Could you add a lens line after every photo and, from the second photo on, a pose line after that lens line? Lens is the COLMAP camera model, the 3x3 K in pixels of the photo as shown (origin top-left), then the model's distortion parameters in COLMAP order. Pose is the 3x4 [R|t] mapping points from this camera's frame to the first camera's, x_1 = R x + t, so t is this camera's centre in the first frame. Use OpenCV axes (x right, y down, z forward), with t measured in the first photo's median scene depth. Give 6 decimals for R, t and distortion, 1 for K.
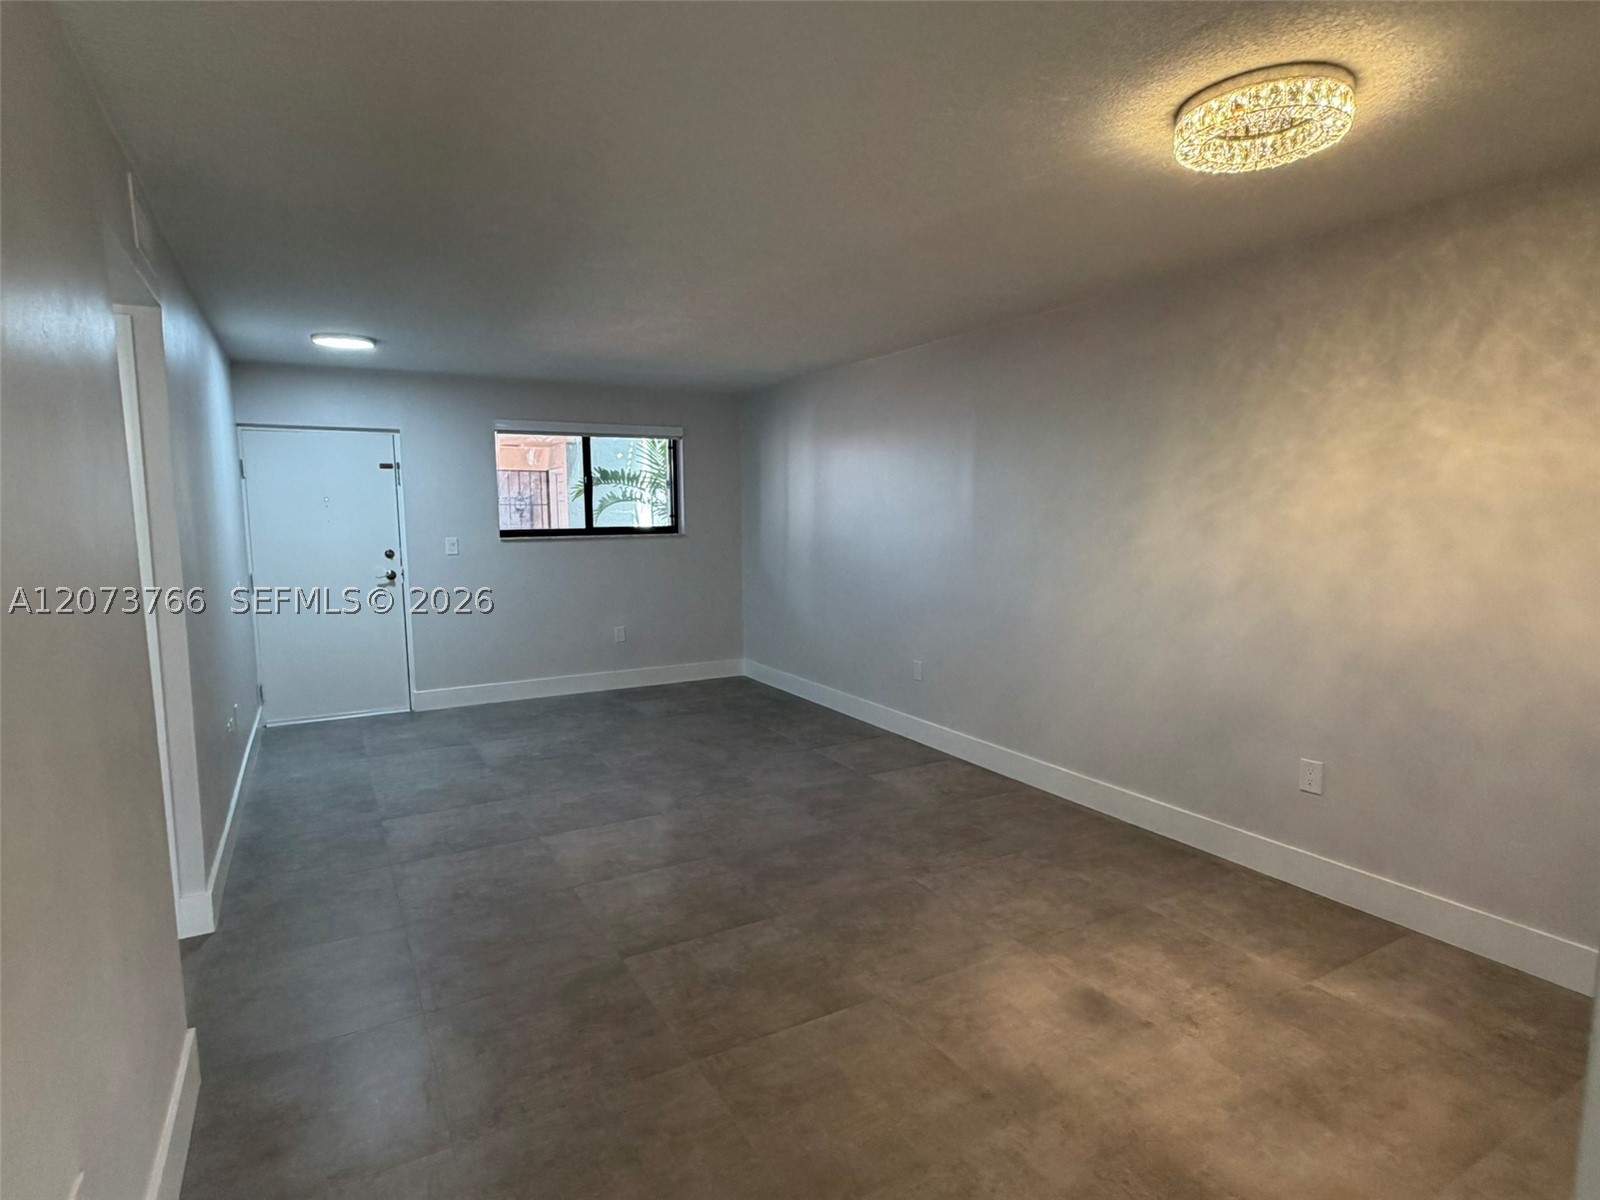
lens RADIAL K [[844.4, 0, 800.9], [0, 844.4, 591.6], [0, 0, 1]] dist [0.003158, -0.001435]
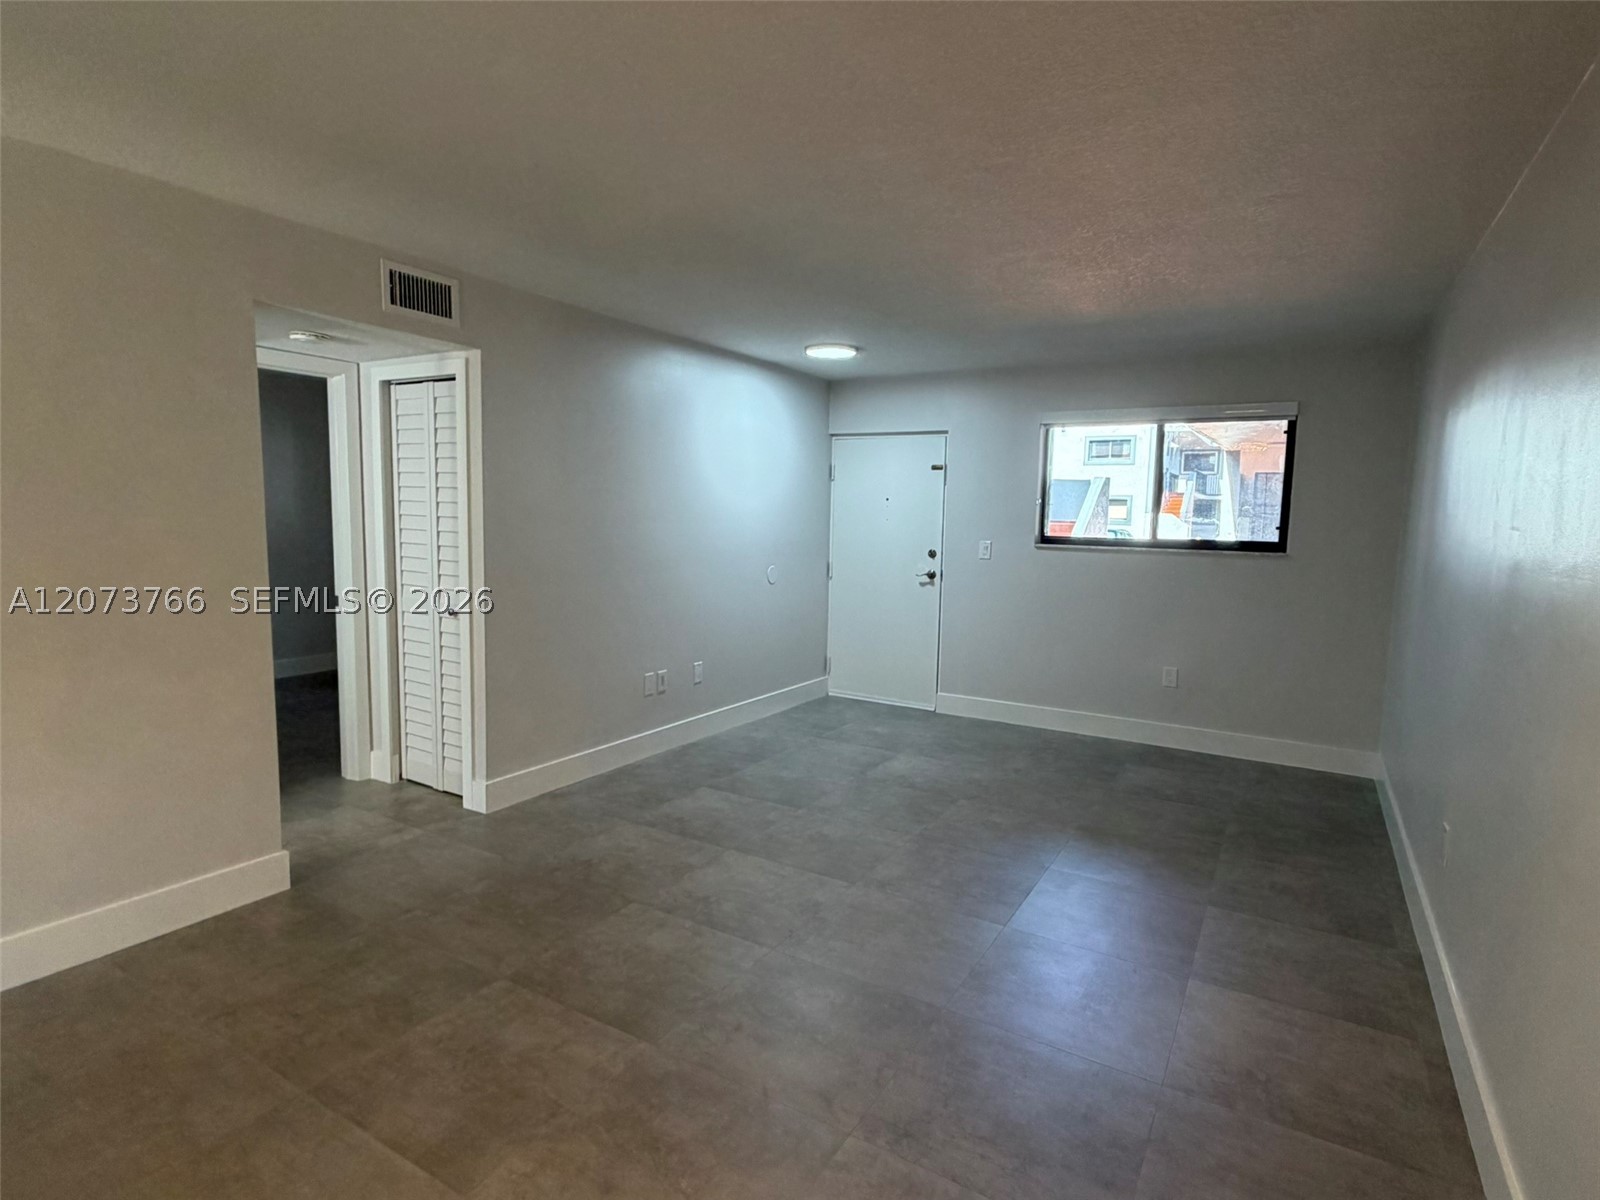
lens RADIAL K [[844.4, 0, 796.5], [0, 844.4, 608.8], [0, 0, 1]] dist [0.003158, -0.001435]
pose [[0.486591, 0.118052, -0.865617, 0.495467], [-0.110165, 0.991210, 0.073253, -0.054187], [0.866656, 0.059717, 0.495319, 0.550336]]
